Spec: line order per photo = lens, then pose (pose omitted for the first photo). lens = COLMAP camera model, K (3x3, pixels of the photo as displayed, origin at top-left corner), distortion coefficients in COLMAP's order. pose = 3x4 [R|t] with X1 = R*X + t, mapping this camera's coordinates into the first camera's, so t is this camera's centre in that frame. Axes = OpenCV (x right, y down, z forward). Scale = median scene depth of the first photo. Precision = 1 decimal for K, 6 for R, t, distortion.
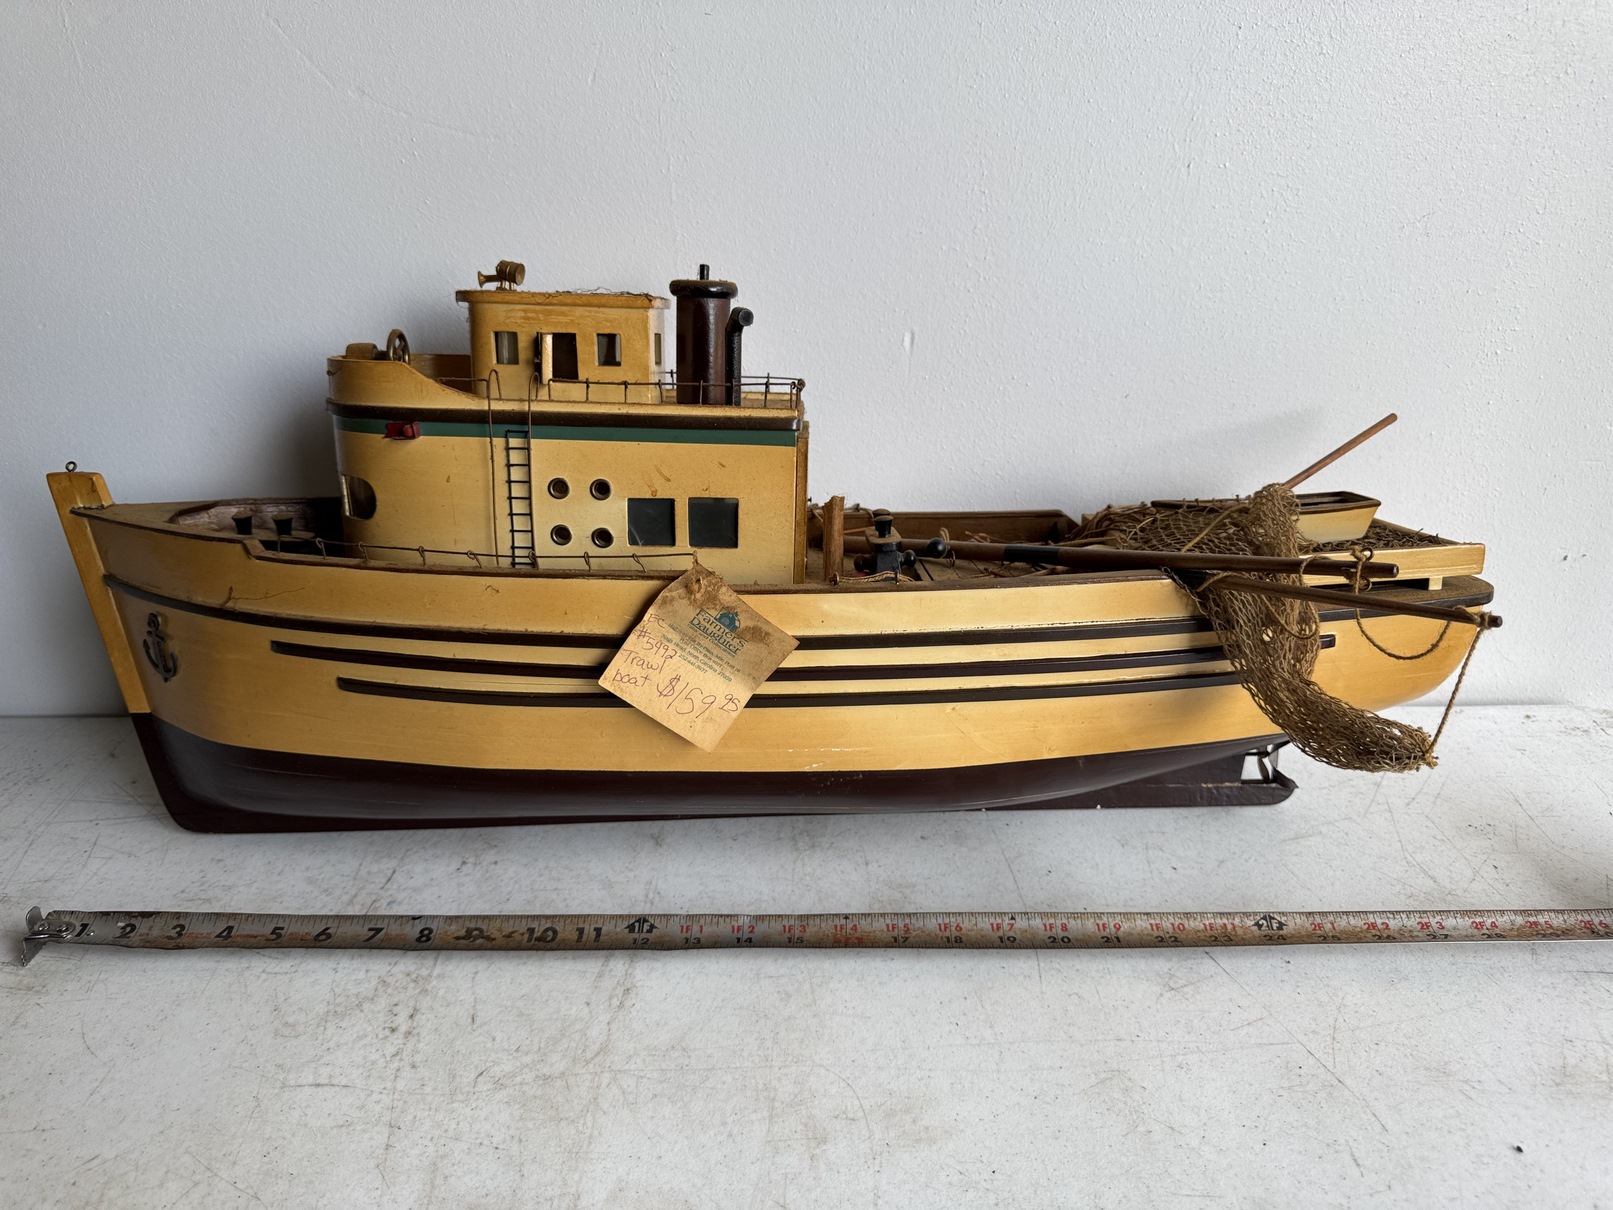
lens RADIAL K [[1076.8, 0, 806.5], [0, 1076.8, 605.0], [0, 0, 1]] dist [0.225902, -0.407130]
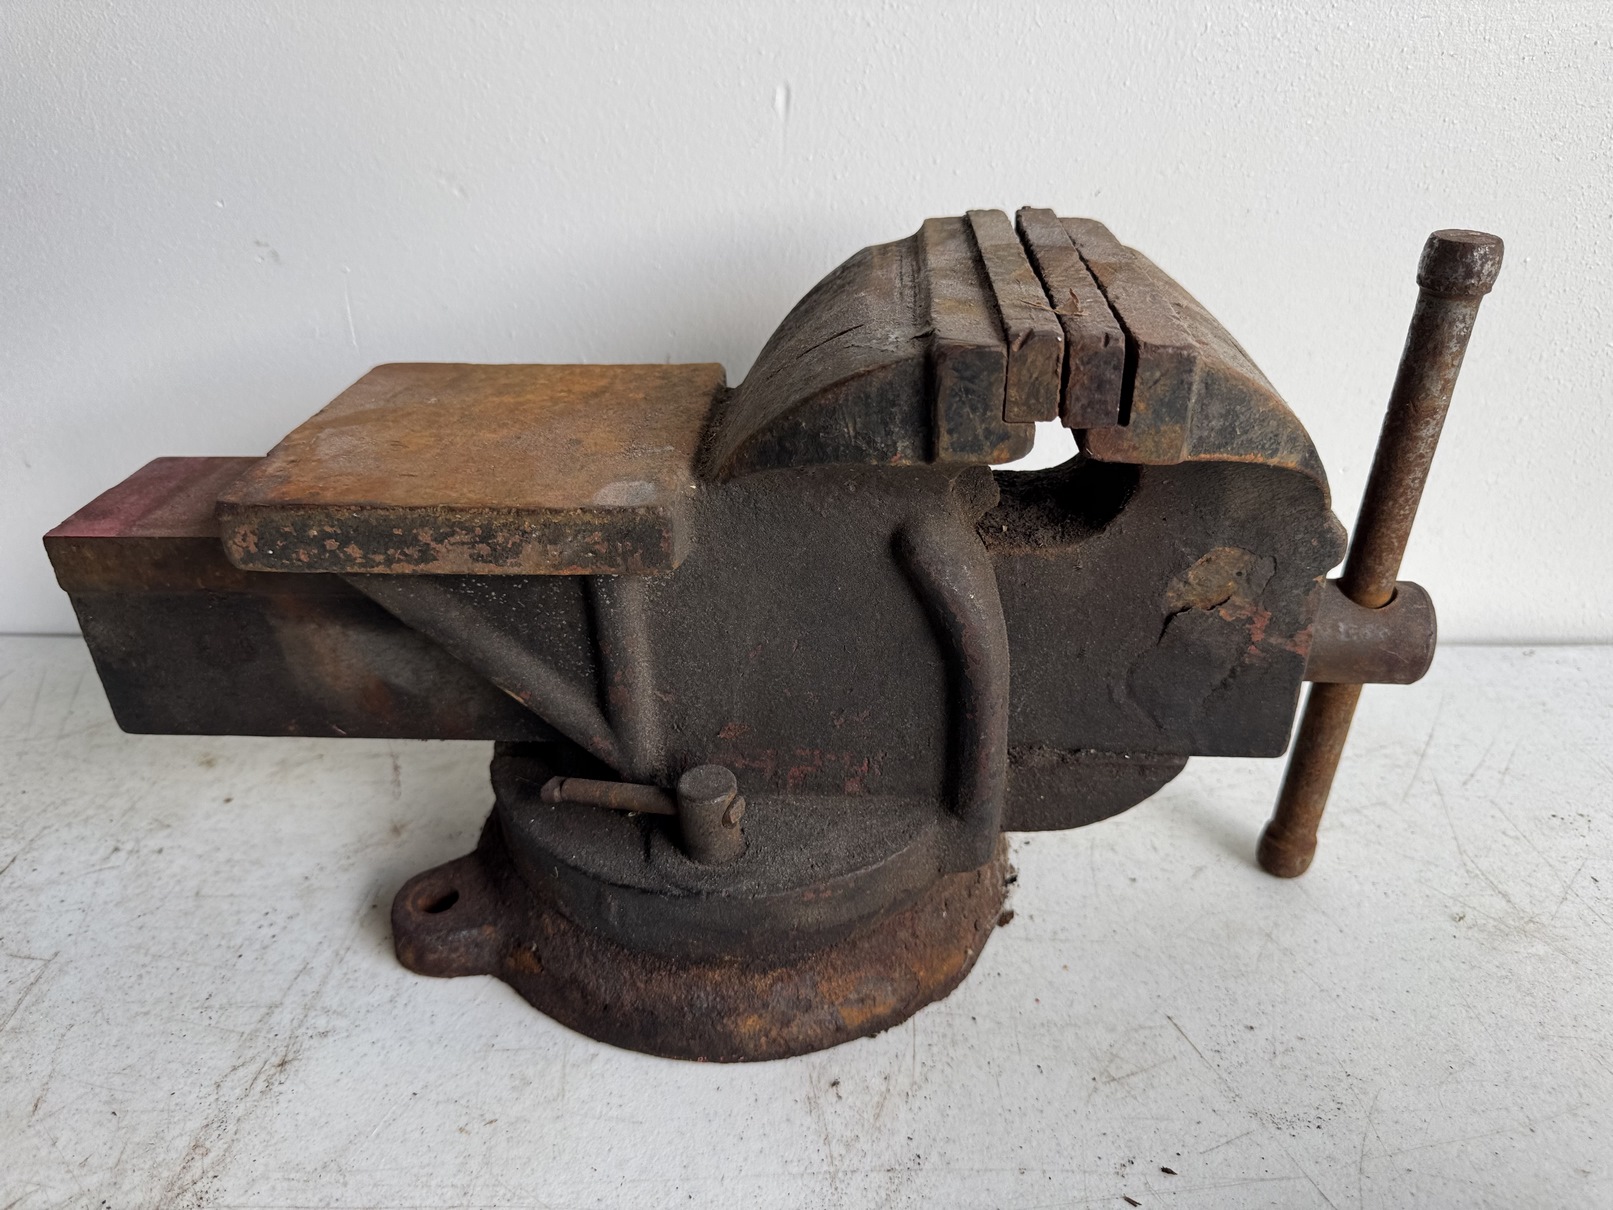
lens RADIAL K [[1099.1, 0, 806.5], [0, 1099.1, 605.0], [0, 0, 1]] dist [-0.001773, -0.006442]
pose [[0.999862, 0.016592, -0.000314, 0.126124], [-0.016523, 0.997131, 0.073869, 0.021544], [0.001539, -0.073854, 0.997268, 0.327939]]
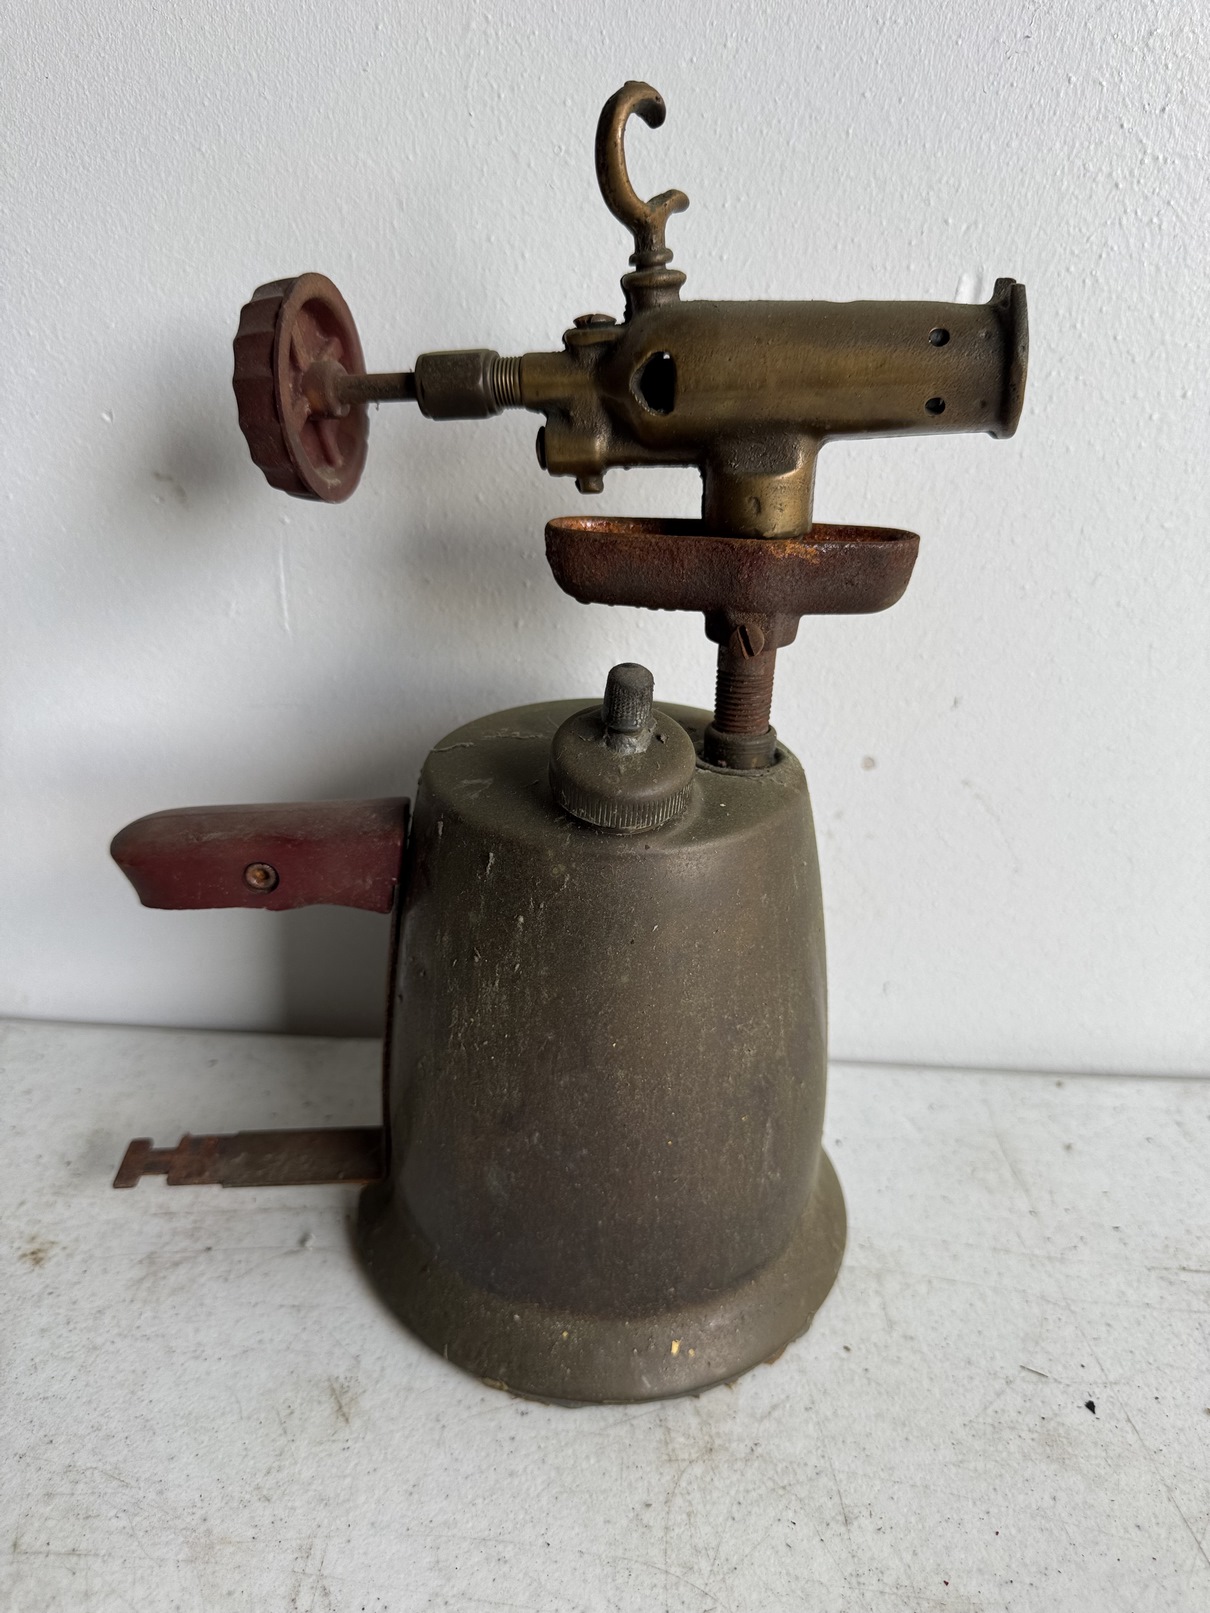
lens RADIAL K [[1099.1, 0, 606.2], [0, 1099.1, 839.5], [0, 0, 1]] dist [-0.001773, -0.006442]
pose [[0.998331, 0.057558, 0.004621, -0.050709], [-0.057620, 0.998230, 0.014721, -0.015775], [-0.003765, -0.014963, 0.999881, 0.598131]]
